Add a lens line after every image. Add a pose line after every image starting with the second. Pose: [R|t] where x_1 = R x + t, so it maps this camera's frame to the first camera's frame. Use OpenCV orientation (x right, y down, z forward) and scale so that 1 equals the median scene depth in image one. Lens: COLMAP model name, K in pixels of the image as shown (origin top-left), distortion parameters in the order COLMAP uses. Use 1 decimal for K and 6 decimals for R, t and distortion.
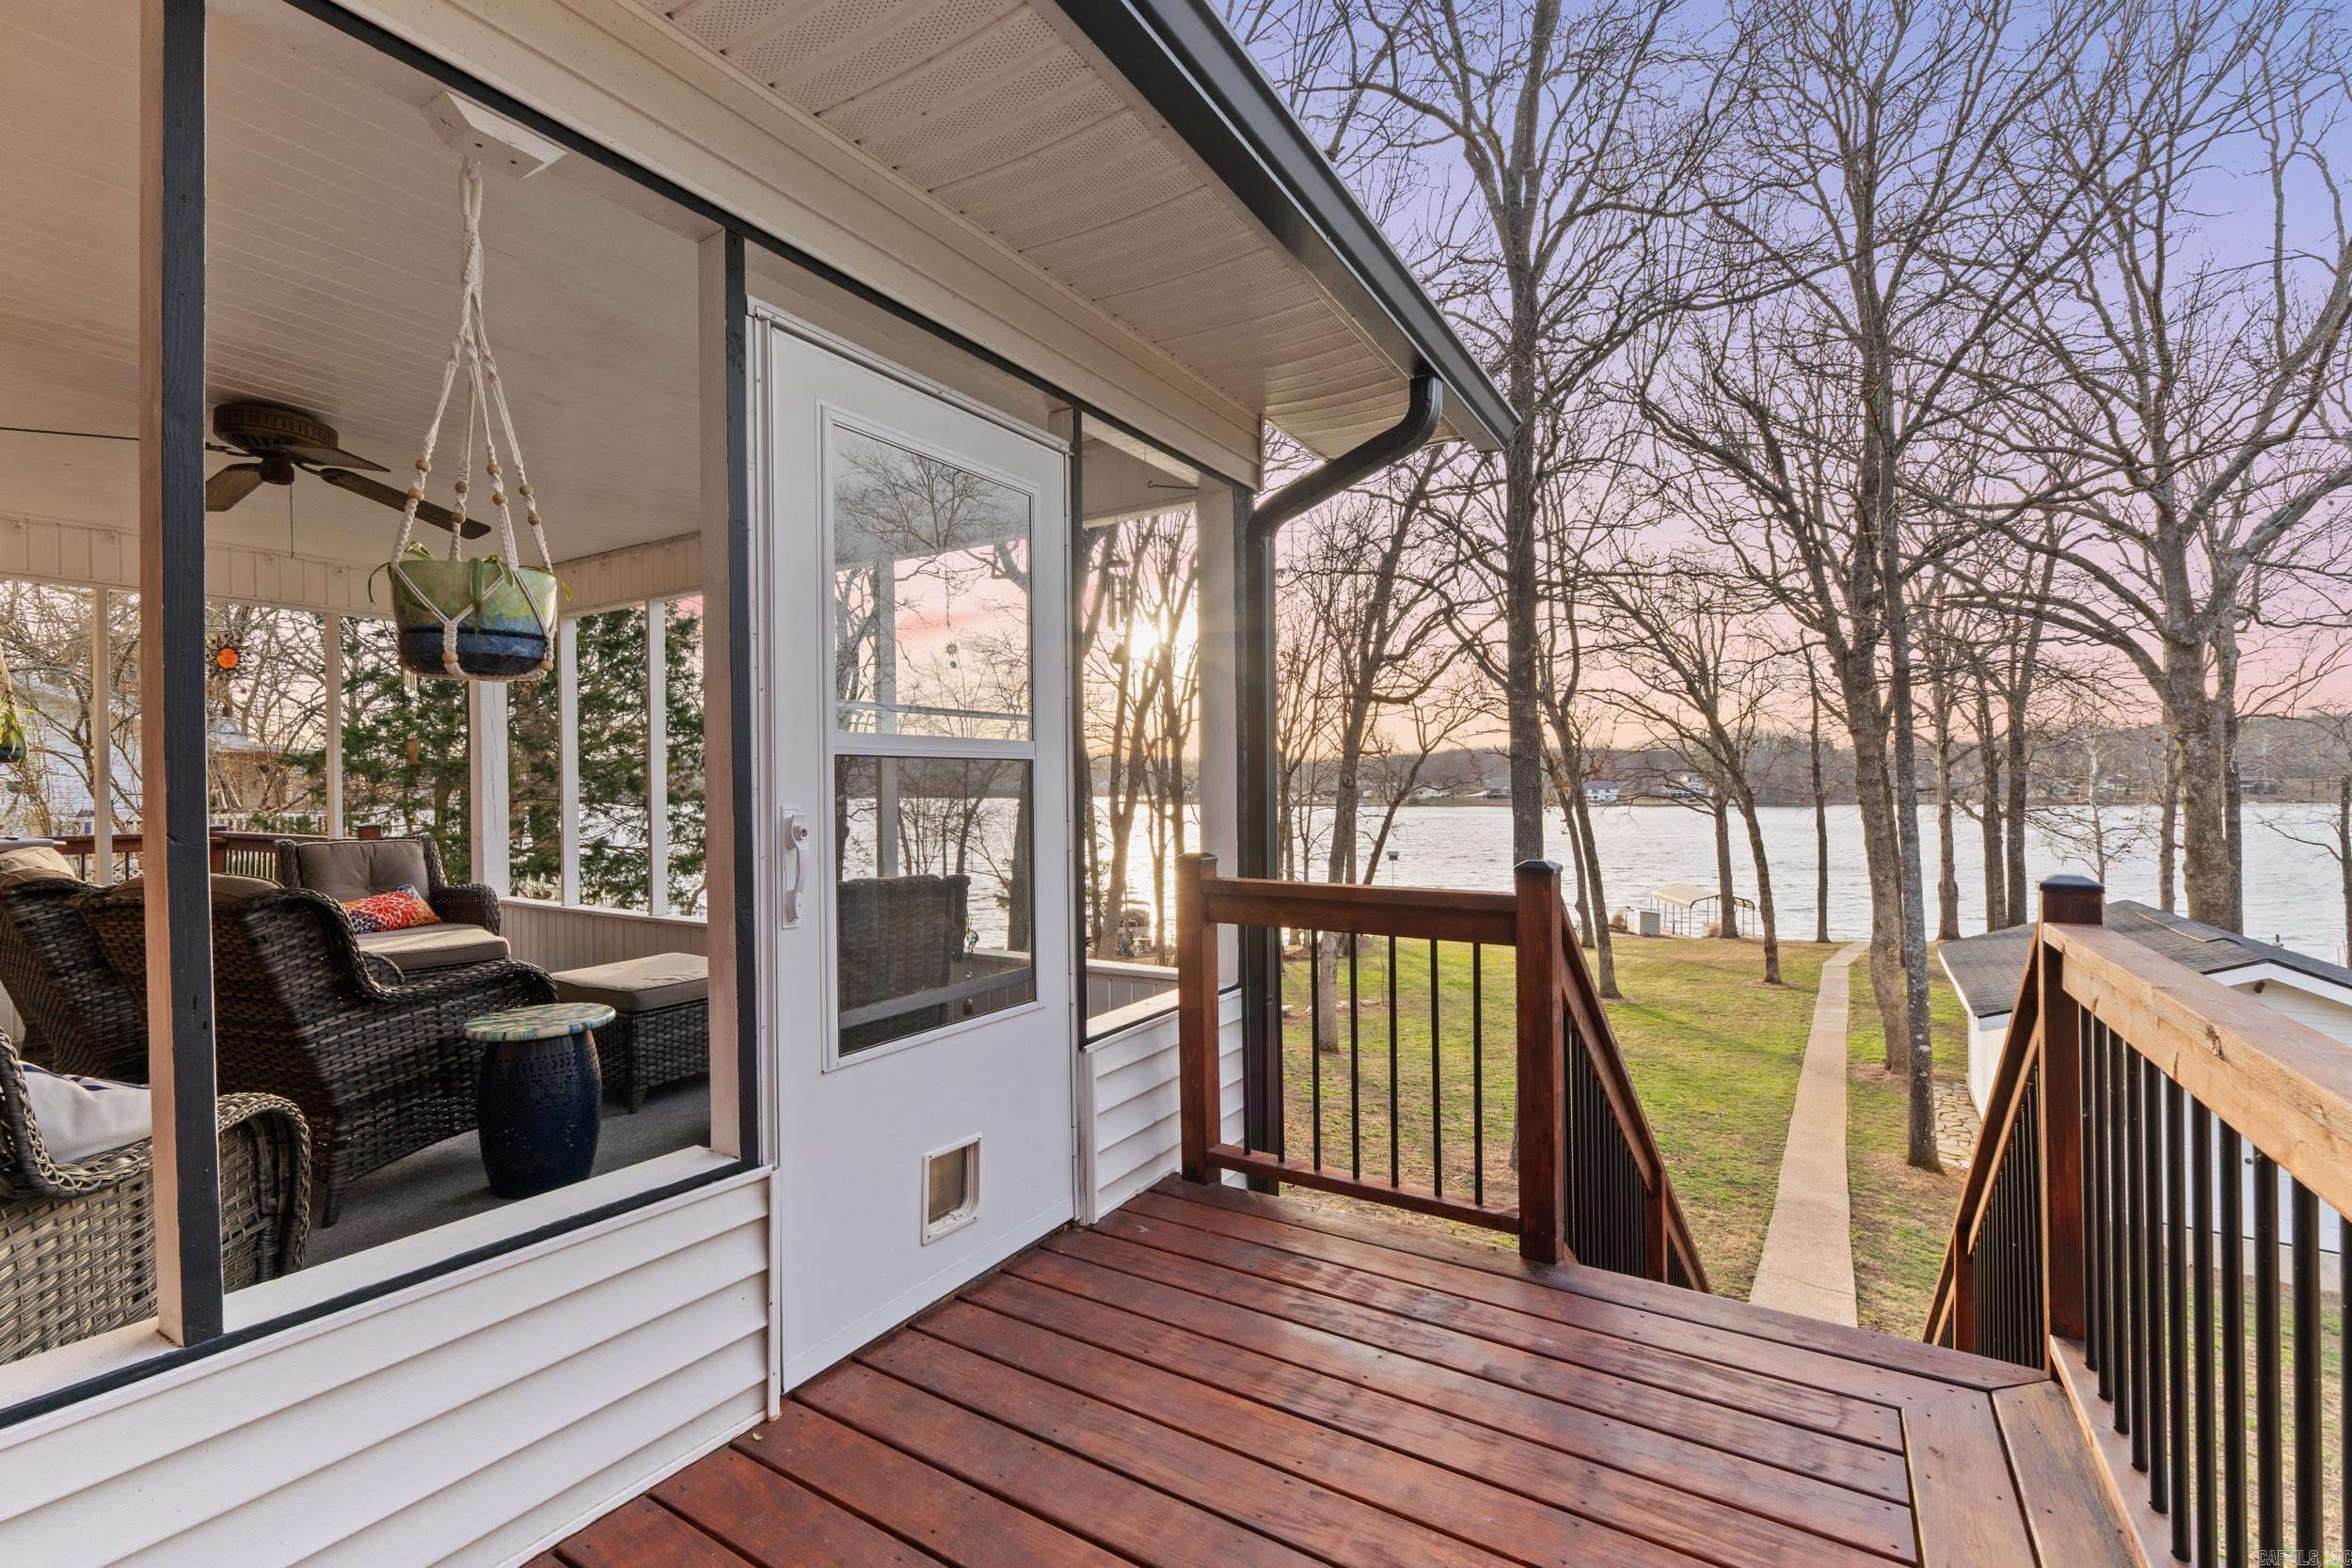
lens RADIAL K [[1029.3, 0, 1170.6], [0, 1029.3, 795.2], [0, 0, 1]] dist [-0.000015, -0.000309]
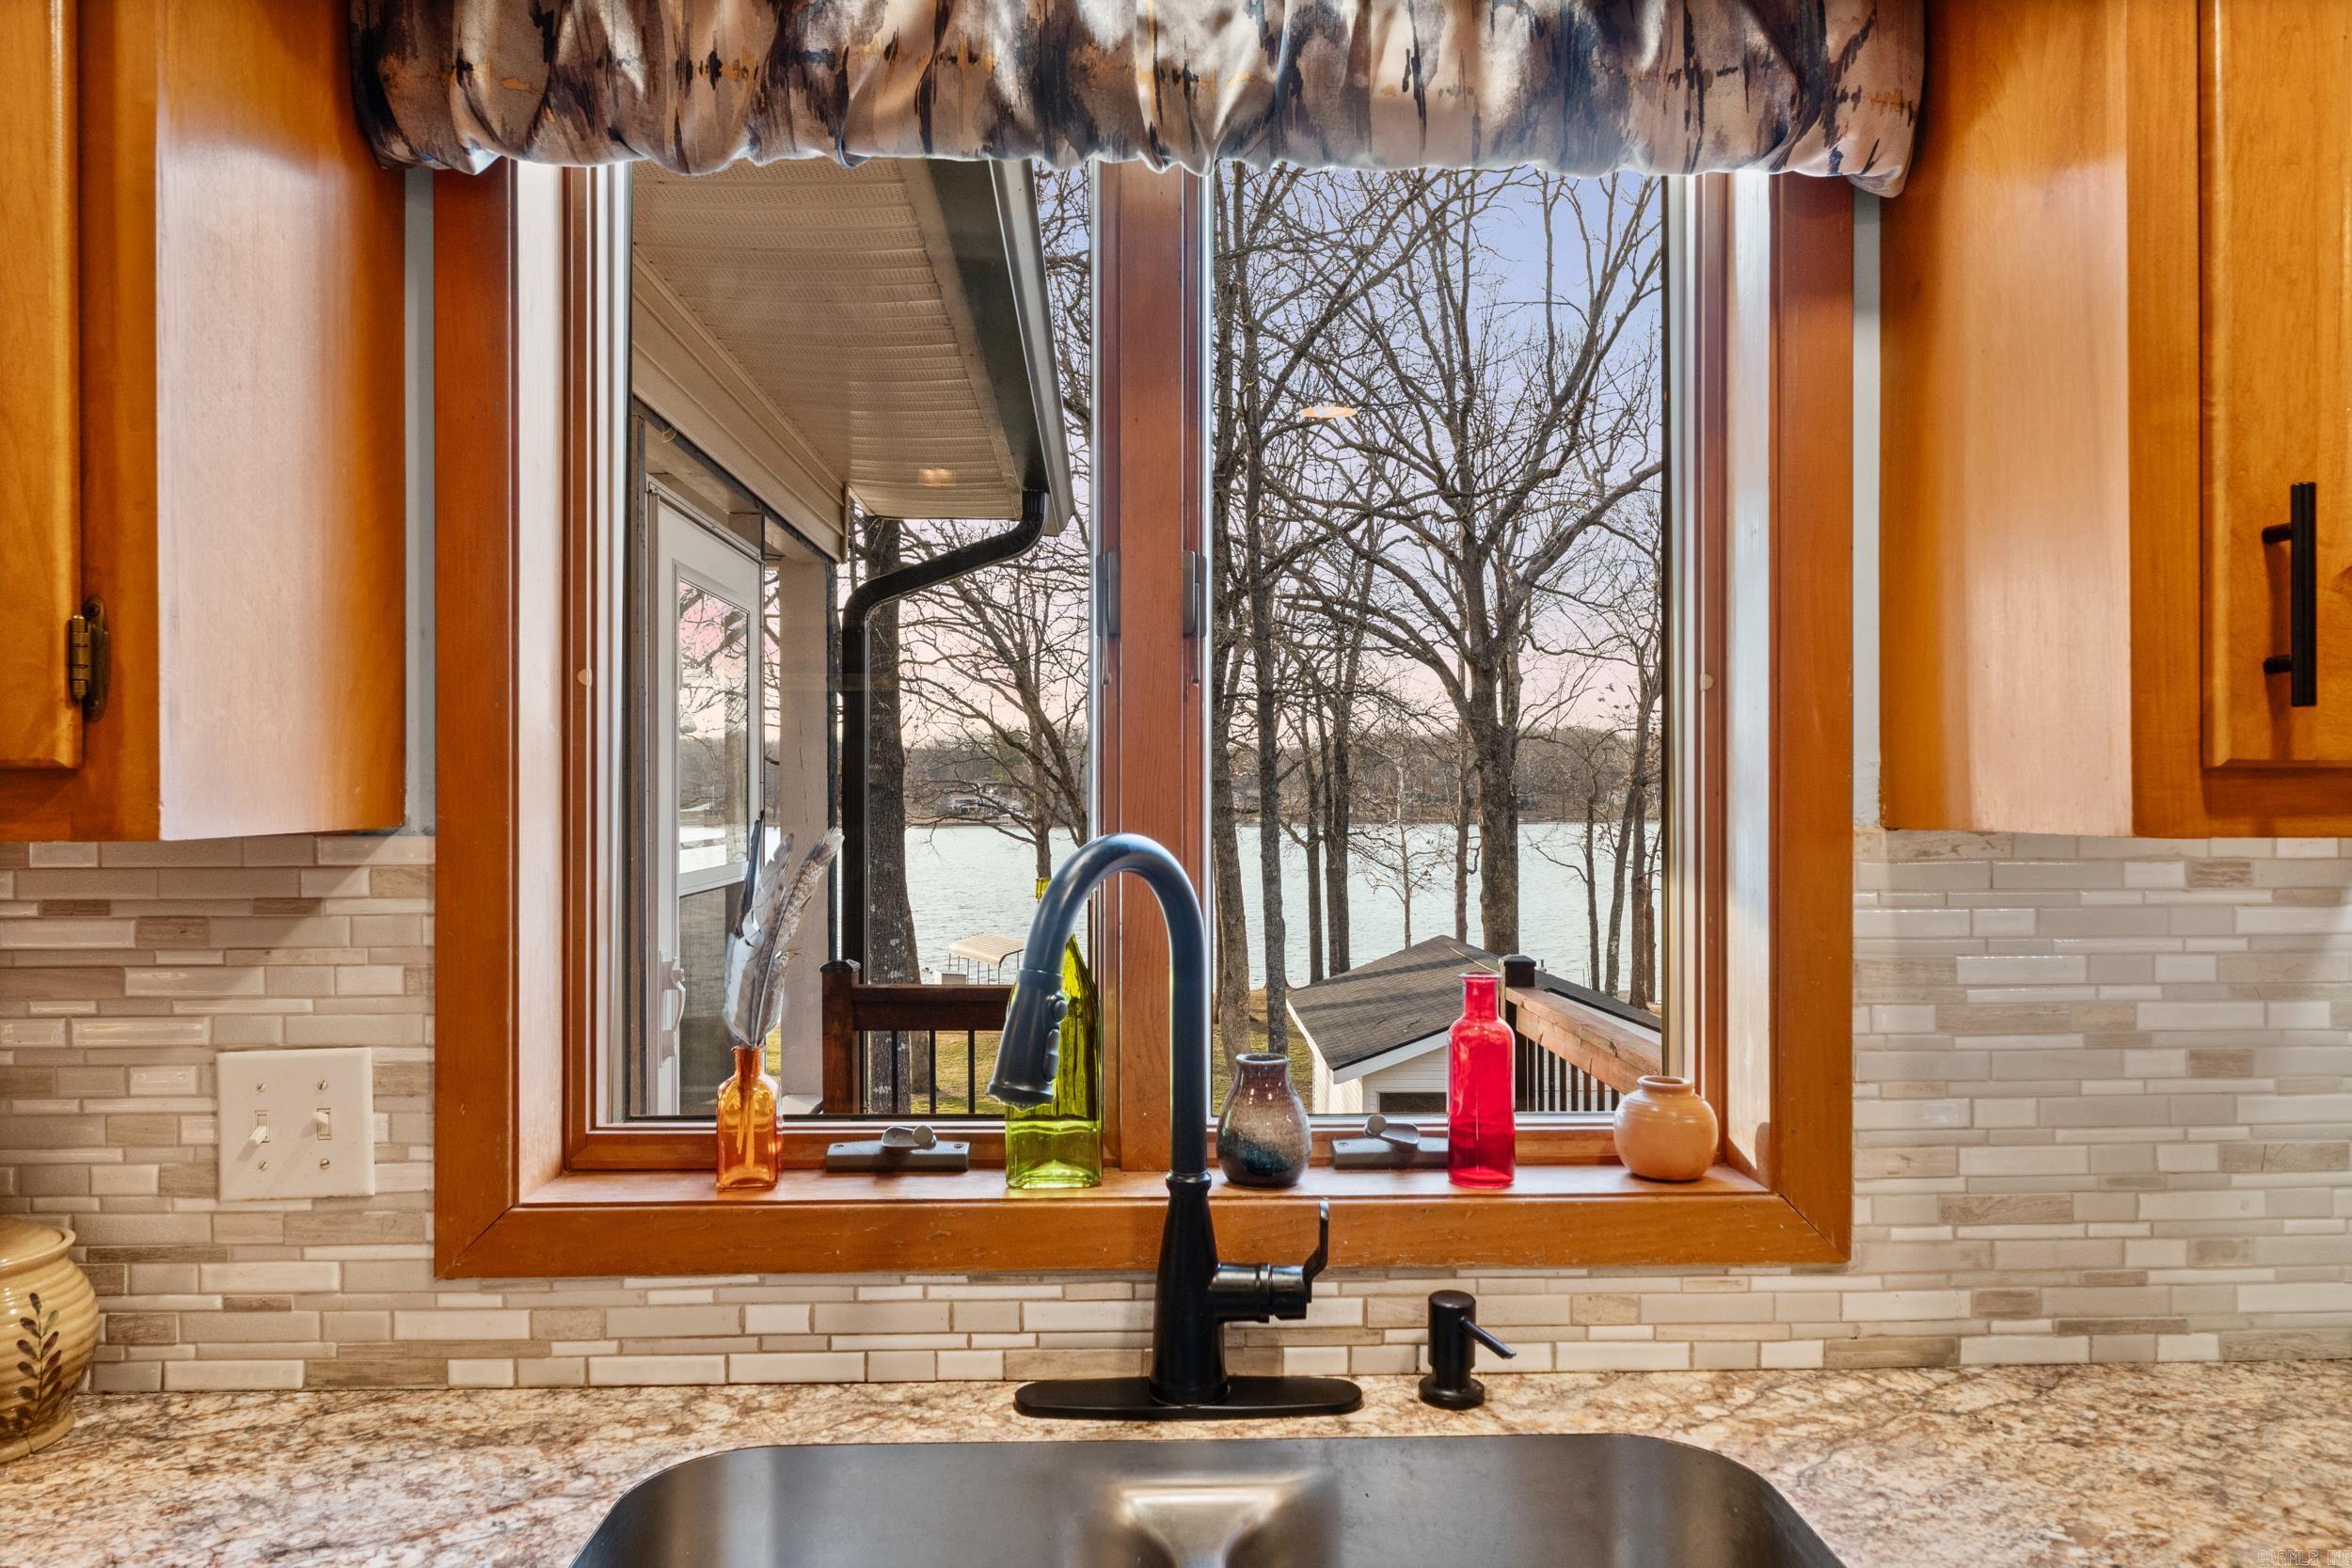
lens RADIAL K [[1600.3, 0, 1176.0], [0, 1600.3, 784.0], [0, 0, 1]] dist [-0.001819, -0.000726]
pose [[0.823591, 0.009532, 0.567104, -0.102730], [-0.003400, 0.999924, -0.011871, -0.016809], [-0.567174, 0.007849, 0.823560, -0.076588]]
